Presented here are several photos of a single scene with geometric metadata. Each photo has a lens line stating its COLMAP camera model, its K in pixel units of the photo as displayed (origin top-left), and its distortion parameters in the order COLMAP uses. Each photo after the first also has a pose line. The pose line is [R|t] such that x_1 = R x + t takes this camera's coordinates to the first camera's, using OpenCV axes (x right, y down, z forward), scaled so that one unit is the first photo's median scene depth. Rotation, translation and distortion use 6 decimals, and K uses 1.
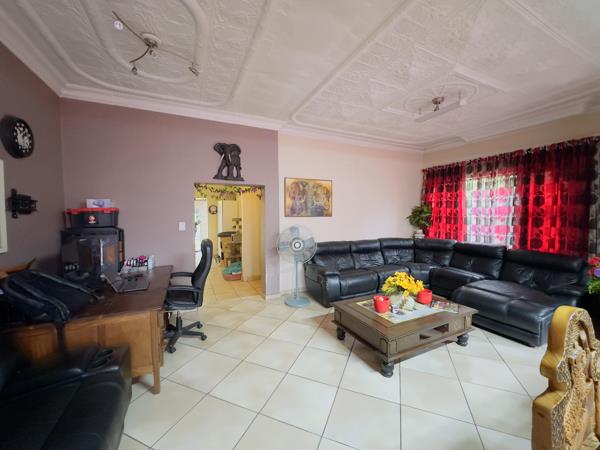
lens RADIAL K [[236.5, 0, 298.1], [0, 236.5, 225.3], [0, 0, 1]] dist [-0.008352, 0.000243]
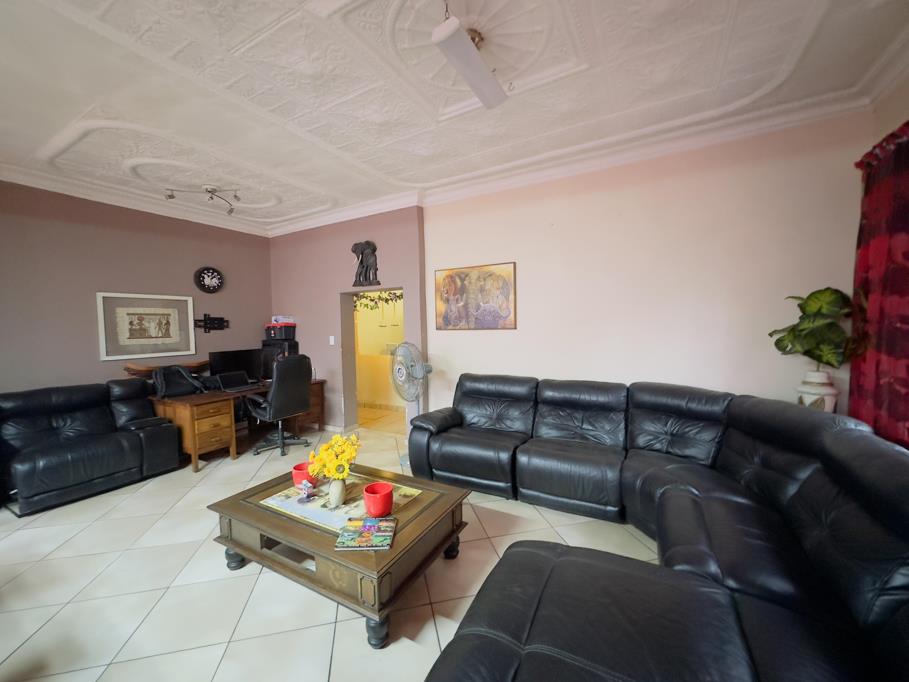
lens RADIAL K [[358.4, 0, 450.6], [0, 358.4, 341.3], [0, 0, 1]] dist [-0.008352, 0.000243]
pose [[0.579469, 0.027628, -0.814526, 0.810391], [-0.019062, 0.999611, 0.020345, -0.026897], [0.814771, 0.003737, 0.579770, 0.467448]]
